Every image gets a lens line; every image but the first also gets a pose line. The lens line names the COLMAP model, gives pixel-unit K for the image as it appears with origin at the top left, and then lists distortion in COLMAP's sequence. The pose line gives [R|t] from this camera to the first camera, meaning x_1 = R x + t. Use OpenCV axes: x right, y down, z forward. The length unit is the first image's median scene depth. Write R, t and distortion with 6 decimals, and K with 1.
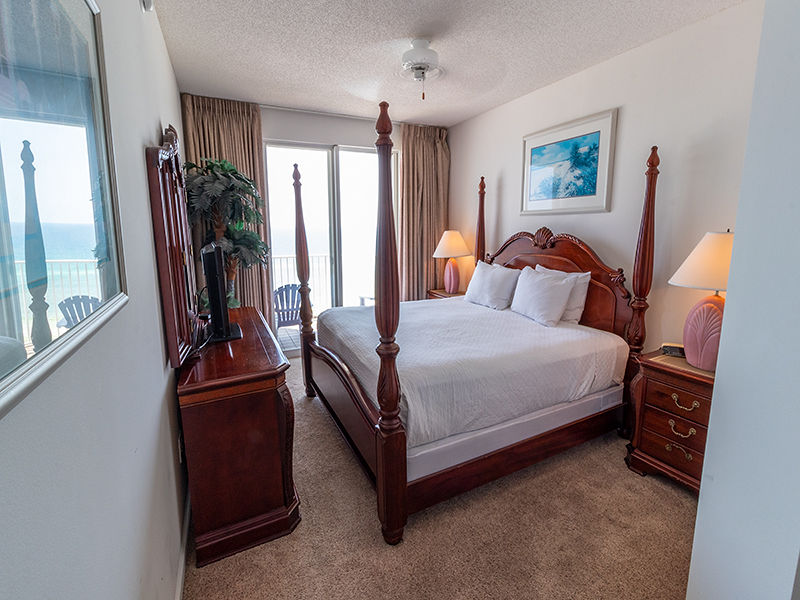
lens RADIAL K [[367.6, 0, 399.4], [0, 367.6, 284.3], [0, 0, 1]] dist [0.000645, 0.000382]
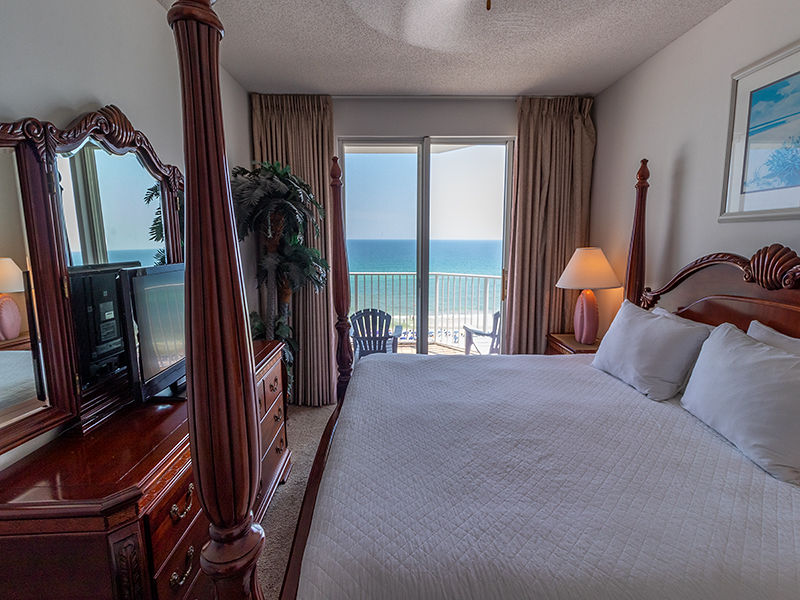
lens RADIAL K [[367.6, 0, 399.4], [0, 367.6, 284.3], [0, 0, 1]] dist [0.000645, 0.000382]
pose [[0.908001, 0.055244, -0.415309, 0.124132], [-0.069833, 0.997358, -0.020009, -0.049897], [0.413107, 0.047171, 0.909460, 0.301009]]
